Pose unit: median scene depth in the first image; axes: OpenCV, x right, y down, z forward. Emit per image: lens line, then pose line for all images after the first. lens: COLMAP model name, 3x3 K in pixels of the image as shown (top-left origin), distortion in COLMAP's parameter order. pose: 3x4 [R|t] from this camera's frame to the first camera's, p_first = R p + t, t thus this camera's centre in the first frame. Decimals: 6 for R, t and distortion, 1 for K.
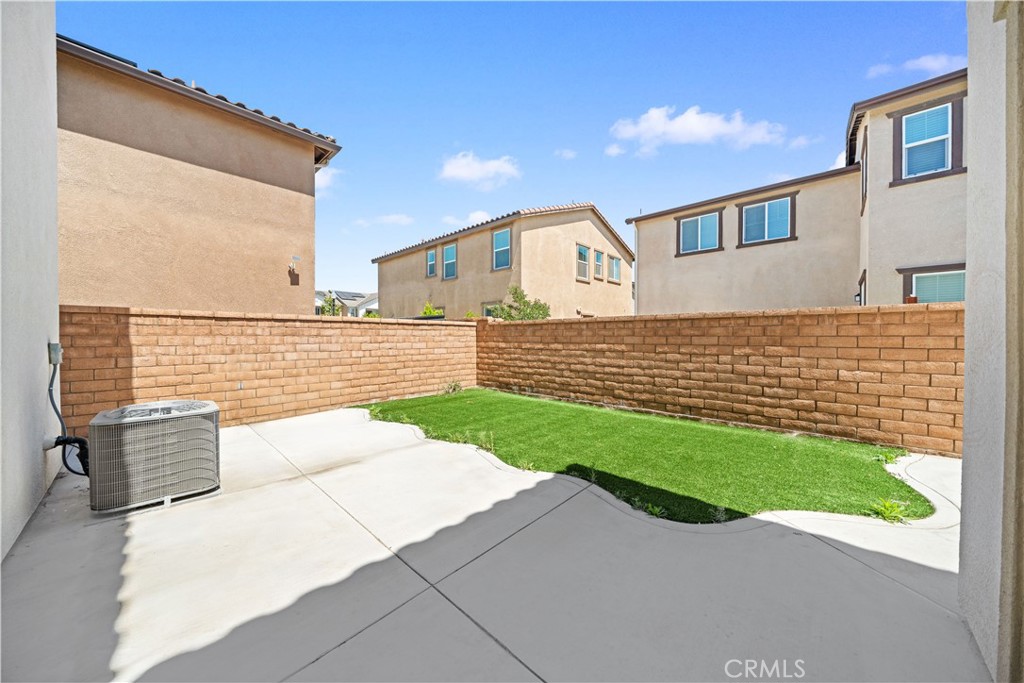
lens RADIAL K [[351.1, 0, 507.4], [0, 351.1, 337.5], [0, 0, 1]] dist [-0.002962, -0.000204]
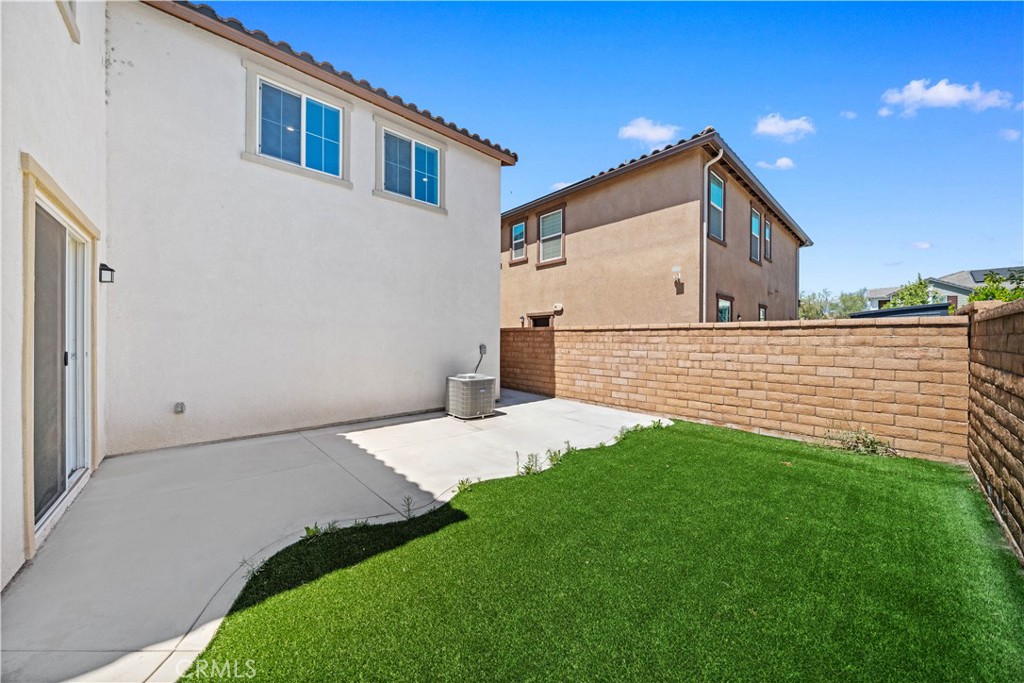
lens RADIAL K [[351.1, 0, 507.3], [0, 351.1, 336.4], [0, 0, 1]] dist [-0.002962, -0.000204]
pose [[-0.078463, -0.006123, -0.996898, 0.507819], [-0.006804, 0.999961, -0.005606, -0.015382], [0.996894, 0.006343, -0.078502, 0.608984]]
